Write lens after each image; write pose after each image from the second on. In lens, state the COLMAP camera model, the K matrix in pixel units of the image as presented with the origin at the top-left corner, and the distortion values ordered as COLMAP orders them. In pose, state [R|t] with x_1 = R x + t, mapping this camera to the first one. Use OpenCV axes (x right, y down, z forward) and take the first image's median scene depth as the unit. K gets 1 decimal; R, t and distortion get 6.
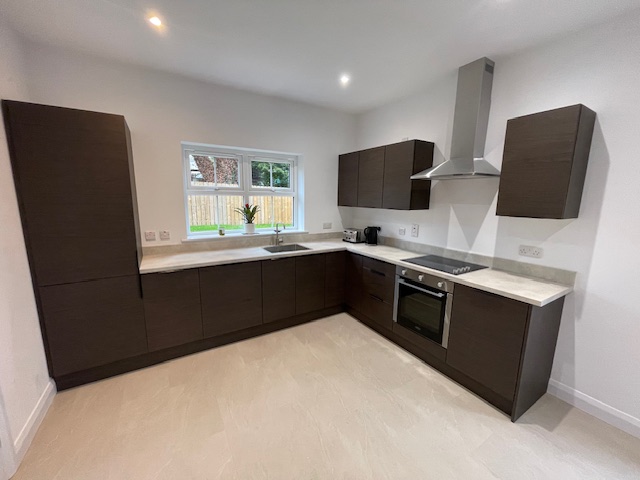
lens RADIAL K [[256.5, 0, 317.7], [0, 256.5, 239.7], [0, 0, 1]] dist [-0.001898, -0.001329]
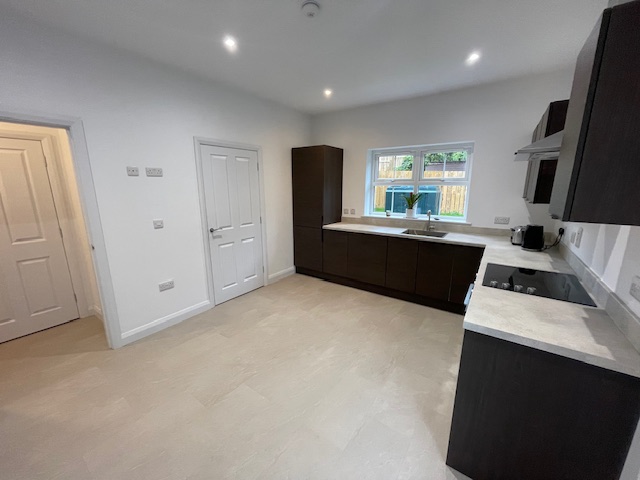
lens RADIAL K [[256.5, 0, 315.3], [0, 256.5, 239.1], [0, 0, 1]] dist [-0.001898, -0.001329]
pose [[0.384458, 0.176116, -0.906187, 0.849441], [-0.143088, 0.981138, 0.129977, -0.023208], [0.911986, 0.079693, 0.402406, 0.165155]]
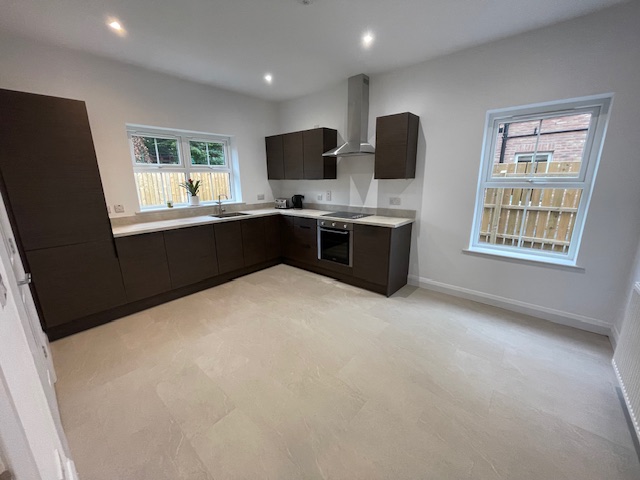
lens RADIAL K [[256.5, 0, 318.7], [0, 256.5, 240.6], [0, 0, 1]] dist [-0.001898, -0.001329]
pose [[0.952286, -0.098697, 0.288807, -0.106732], [0.076287, 0.993206, 0.087875, 0.096240], [-0.295518, -0.061650, 0.953346, -0.357488]]
